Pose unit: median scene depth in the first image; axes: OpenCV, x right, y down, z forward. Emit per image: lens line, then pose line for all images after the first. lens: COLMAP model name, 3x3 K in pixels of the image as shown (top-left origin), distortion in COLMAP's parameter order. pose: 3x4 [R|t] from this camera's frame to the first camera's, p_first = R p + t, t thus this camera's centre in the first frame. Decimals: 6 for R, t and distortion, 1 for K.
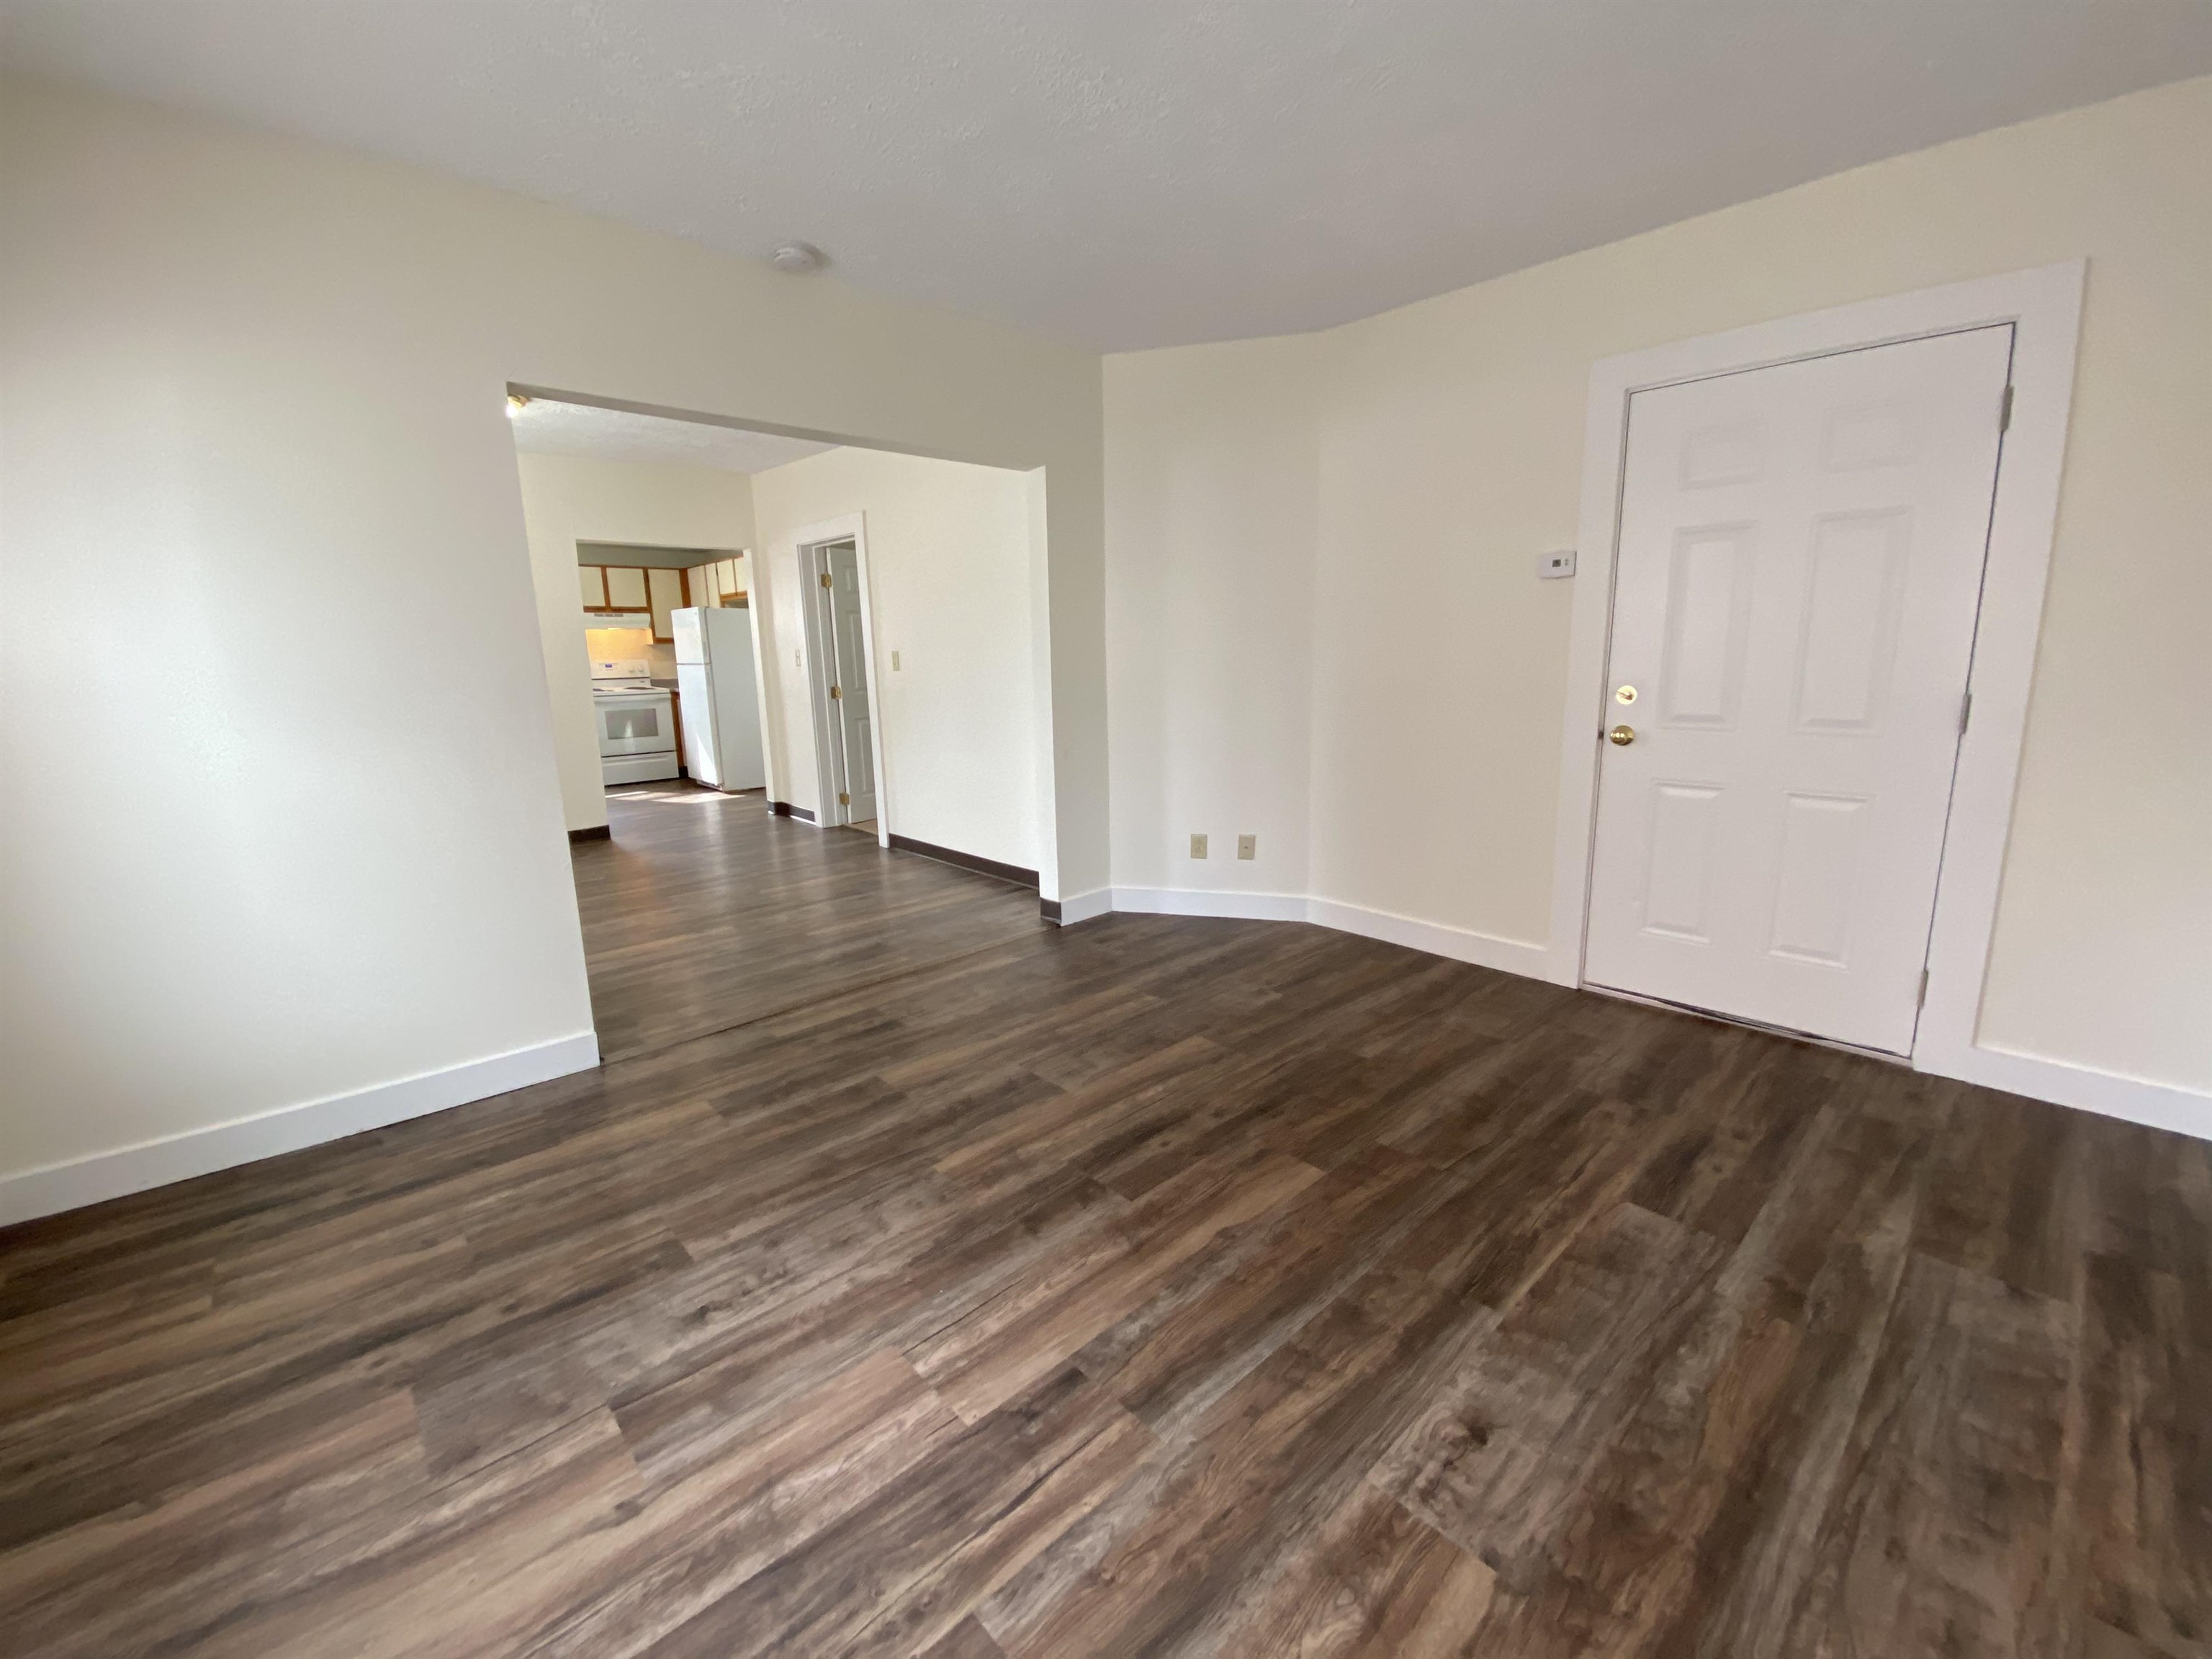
lens RADIAL K [[897.5, 0, 1097.1], [0, 897.5, 815.9], [0, 0, 1]] dist [0.025162, -0.022353]
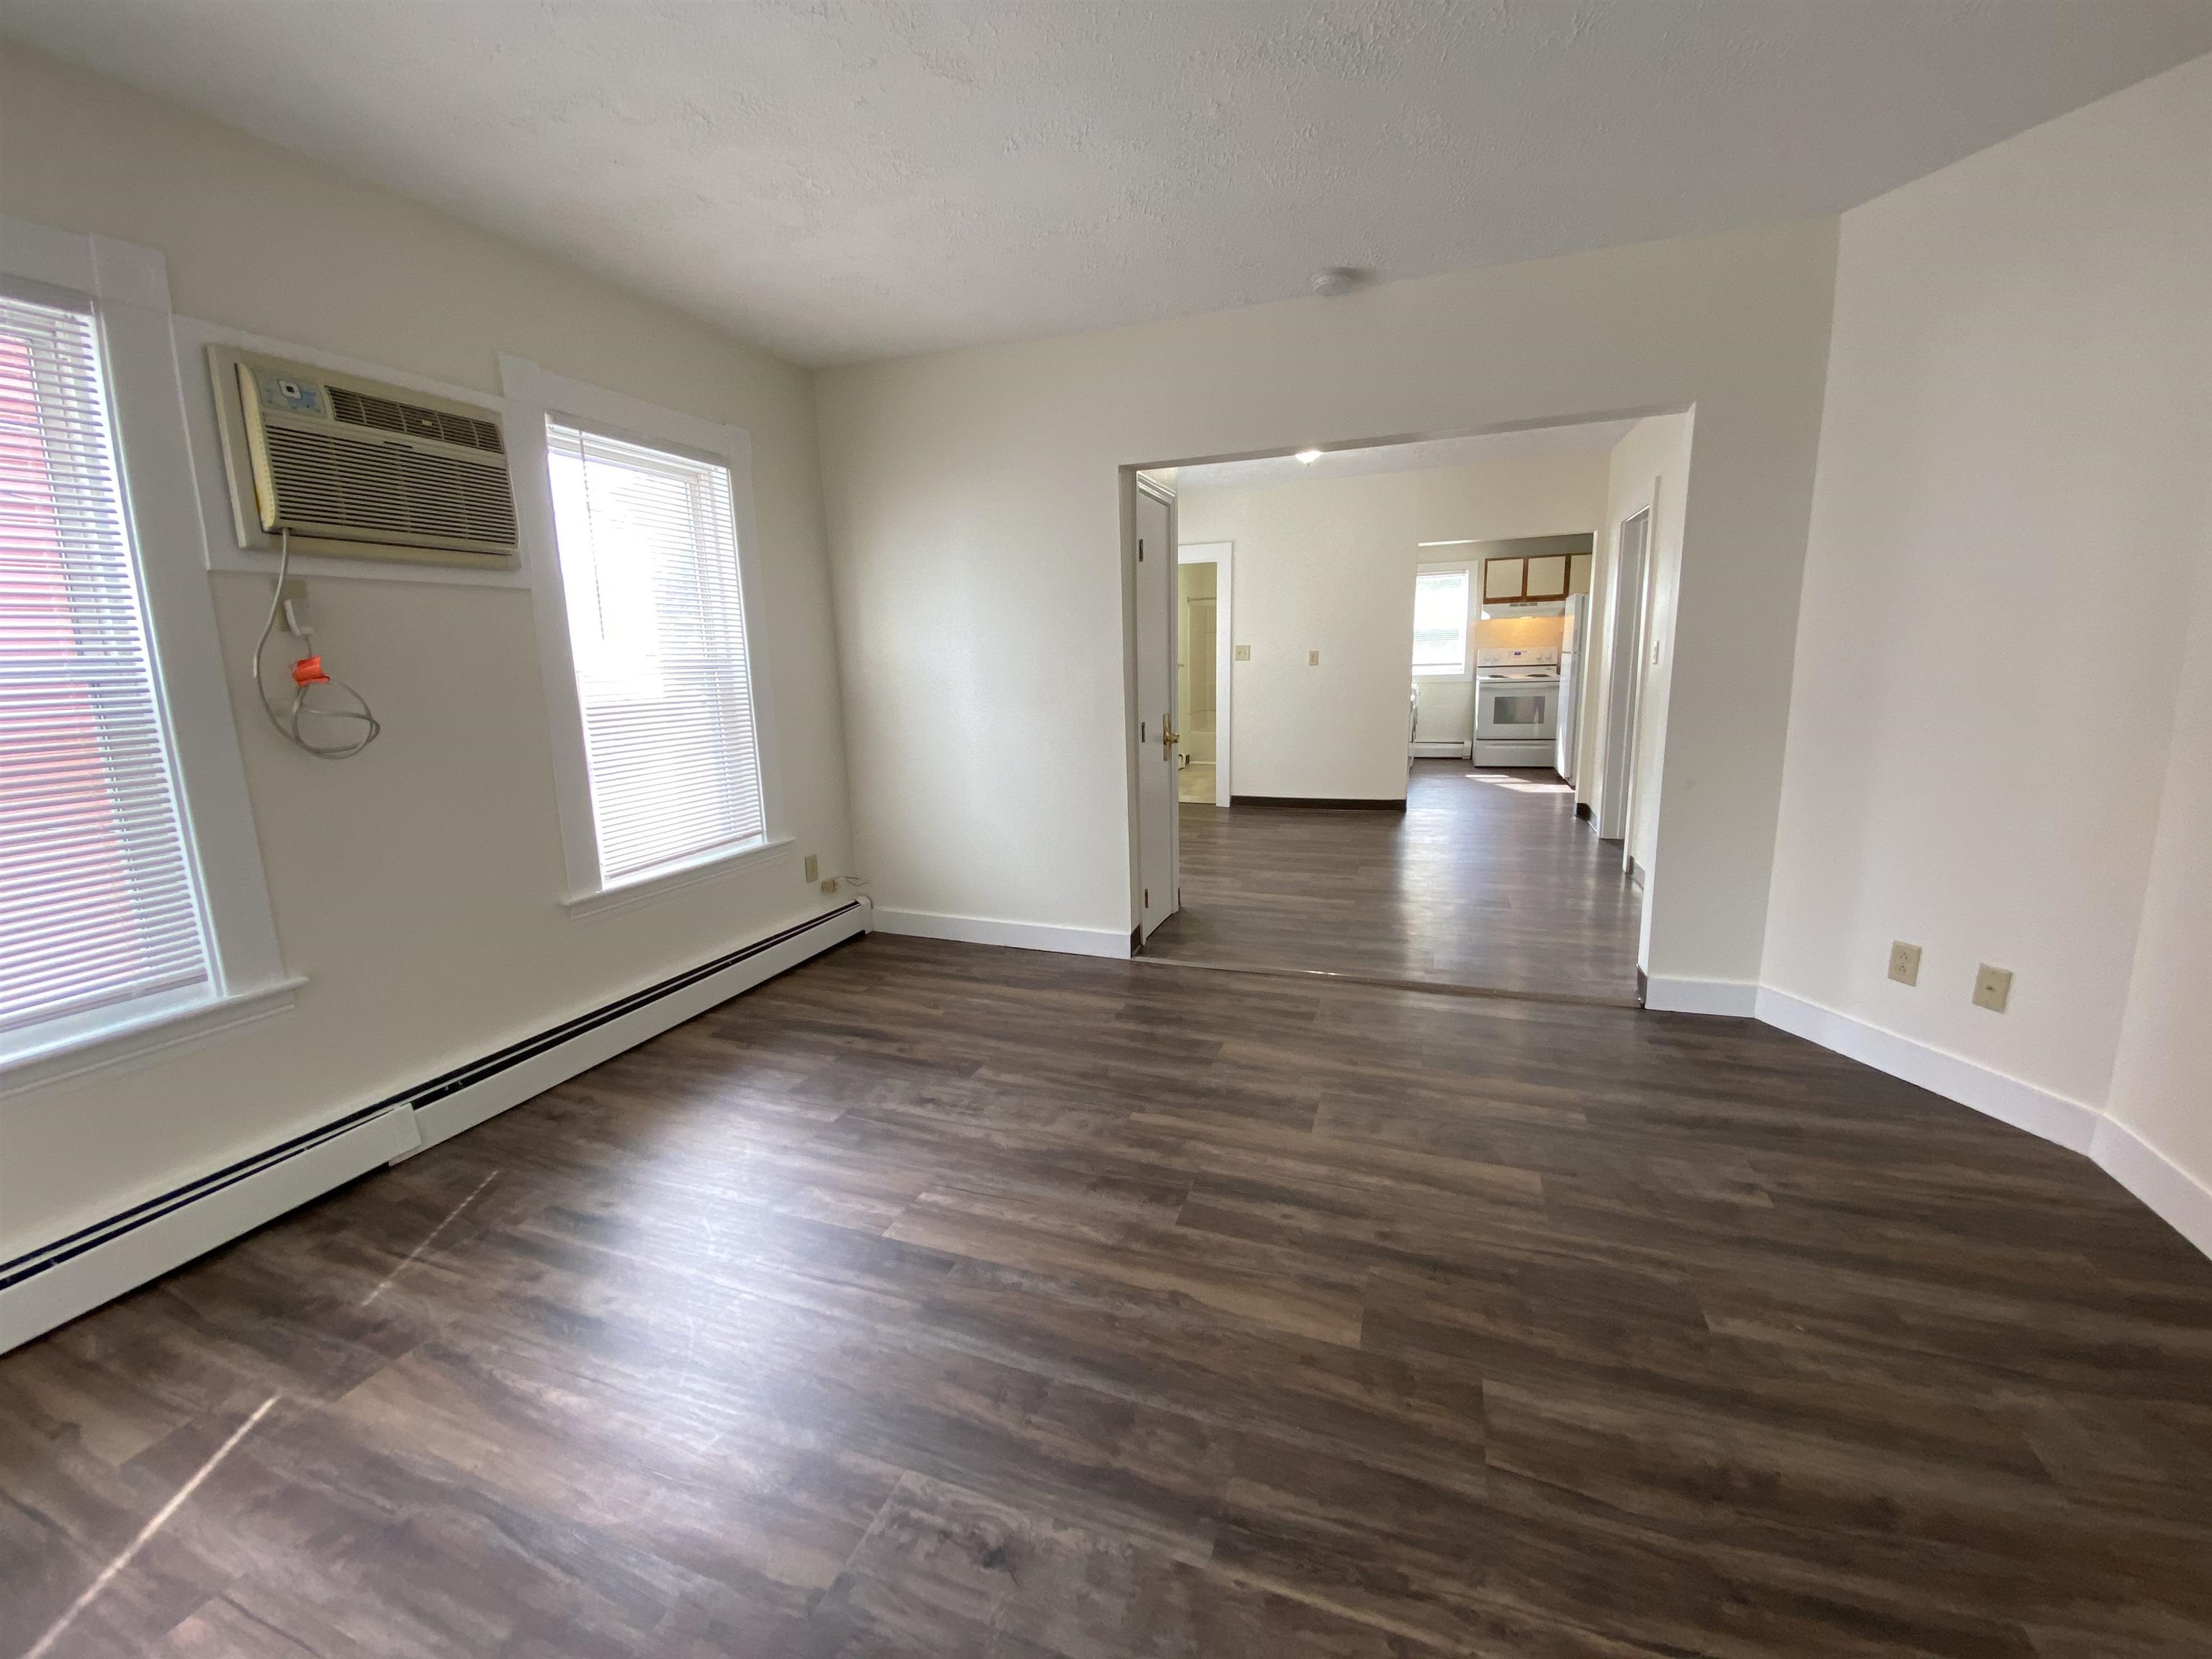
lens RADIAL K [[897.5, 0, 1097.1], [0, 897.5, 815.9], [0, 0, 1]] dist [0.025162, -0.022353]
pose [[0.452155, 0.165742, -0.876405, 0.862704], [-0.147250, 0.982972, 0.109927, -0.116849], [0.879701, 0.079347, 0.468861, 0.464915]]
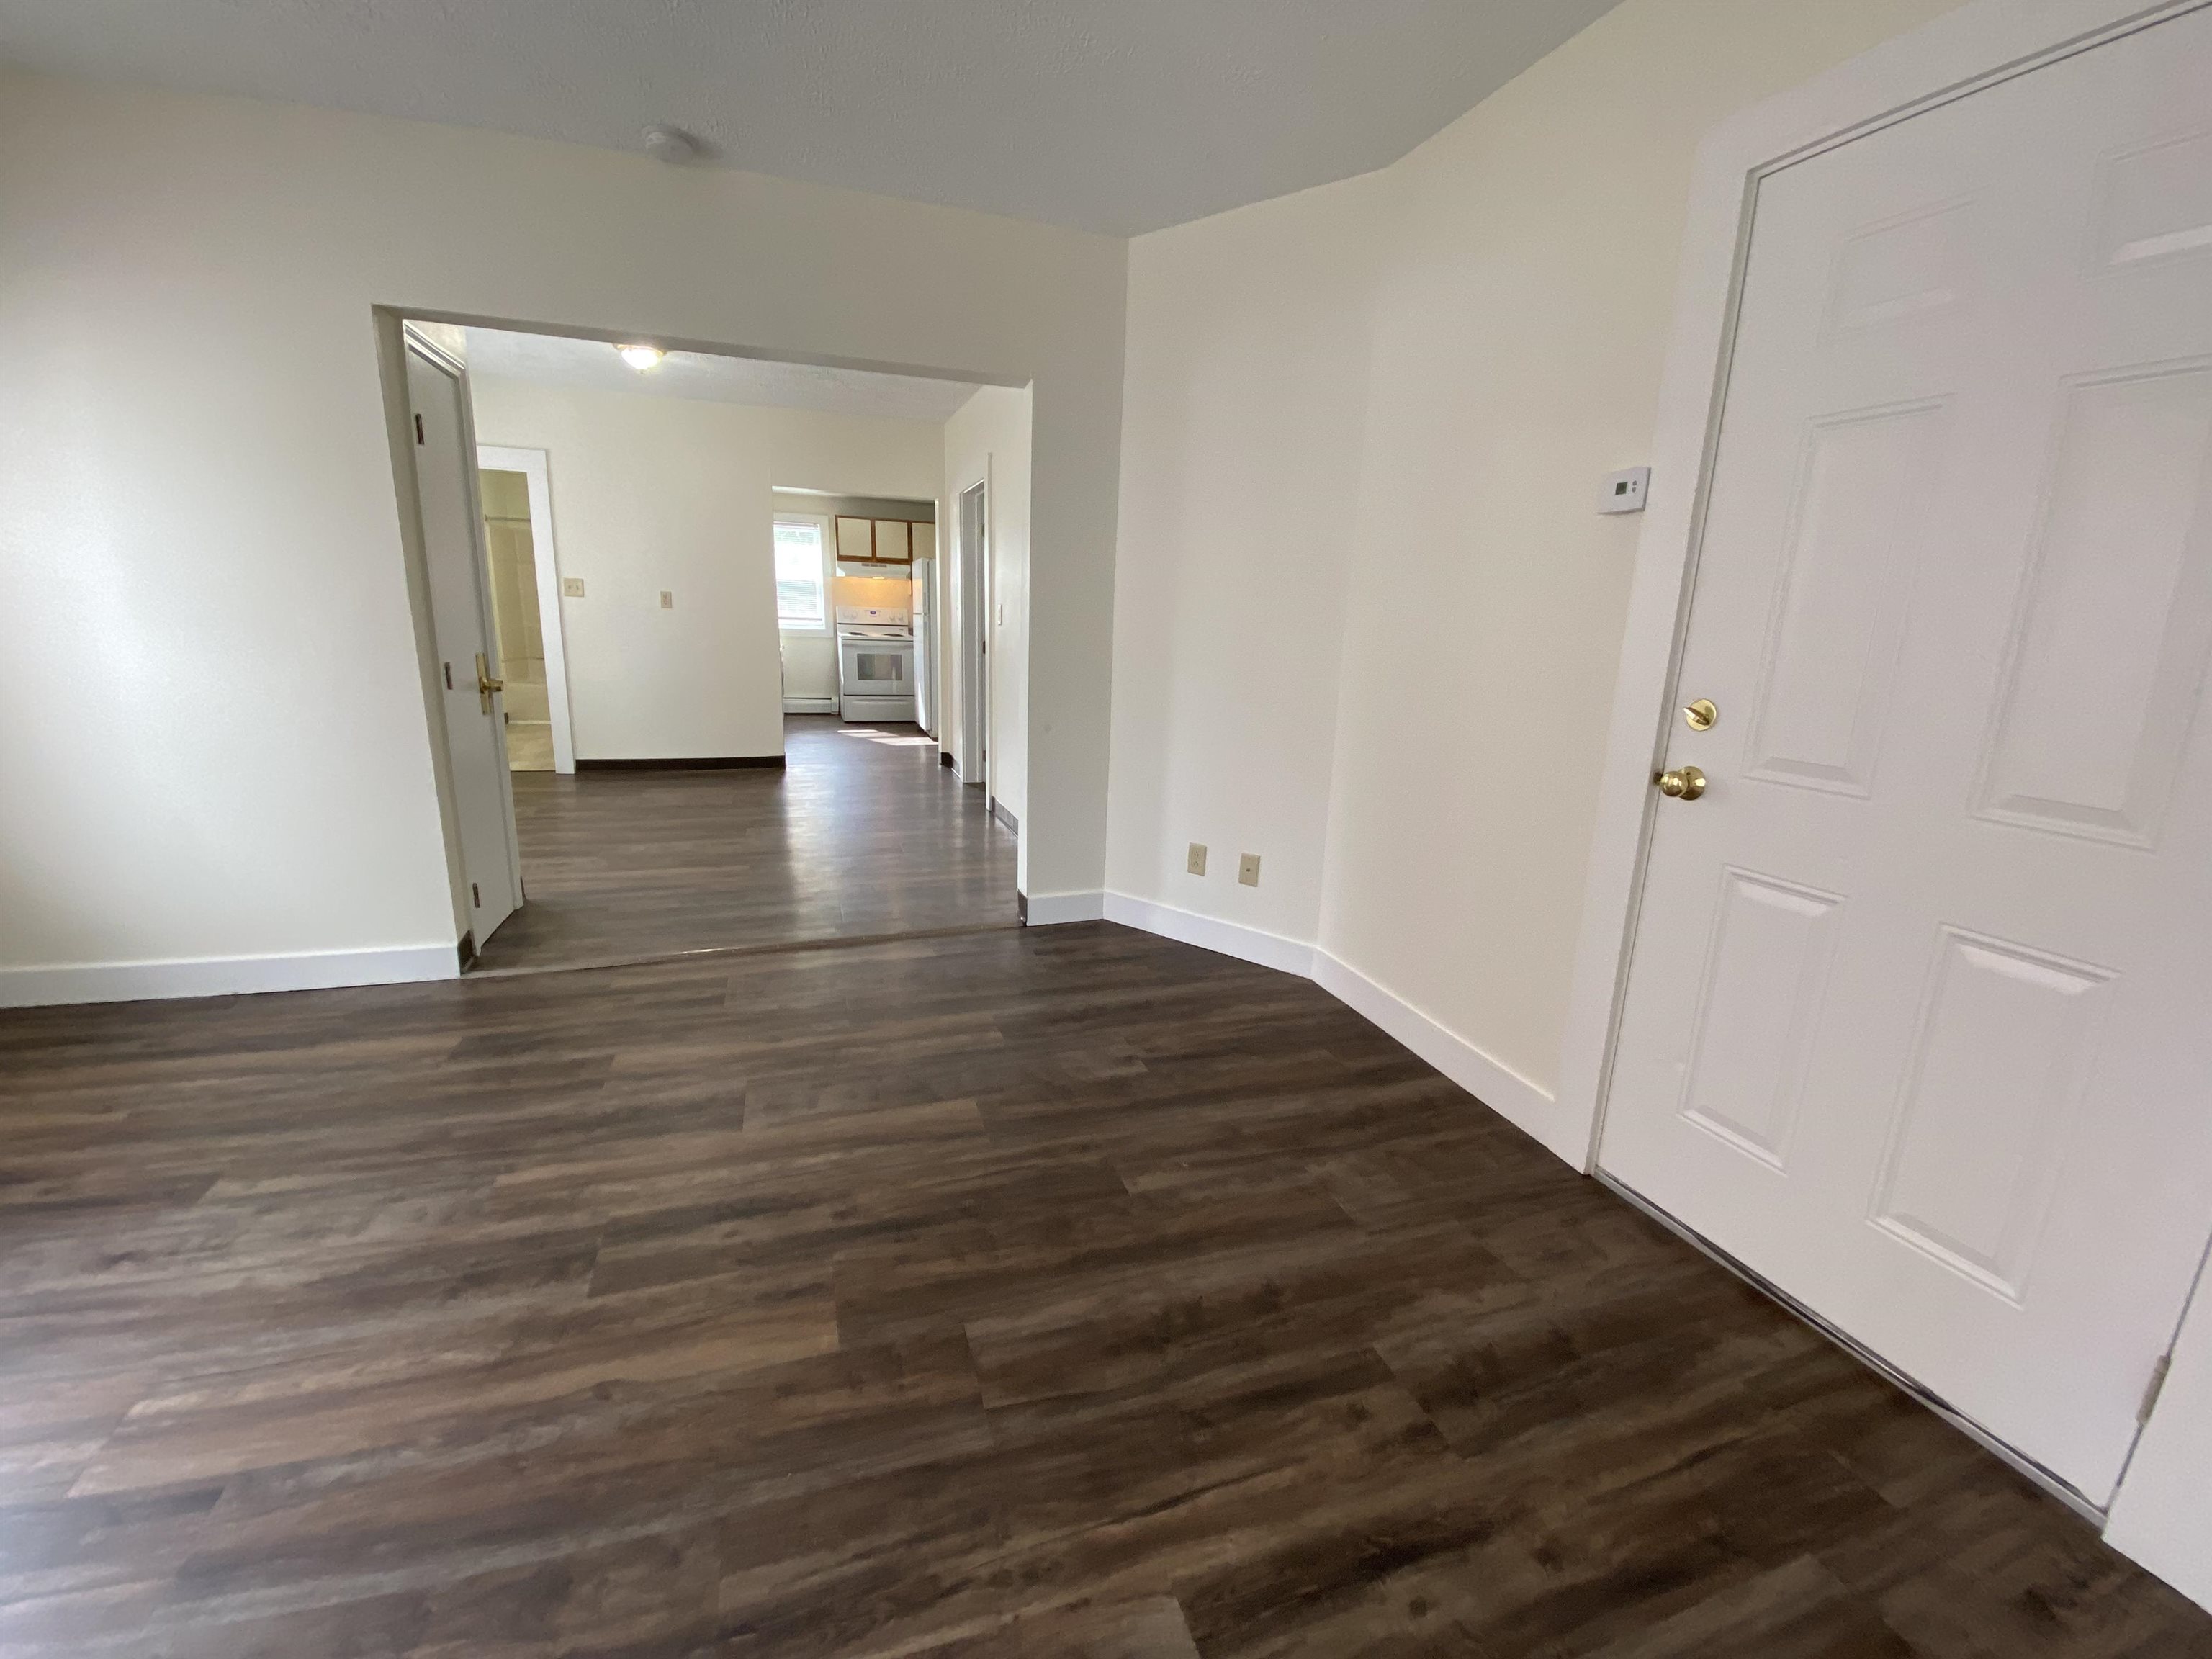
lens RADIAL K [[897.5, 0, 1097.1], [0, 897.5, 815.9], [0, 0, 1]] dist [0.025162, -0.022353]
pose [[0.911811, 0.135257, -0.387694, 0.747283], [-0.122202, 0.990794, 0.058258, -0.089426], [0.392005, -0.005743, 0.919945, 0.500450]]
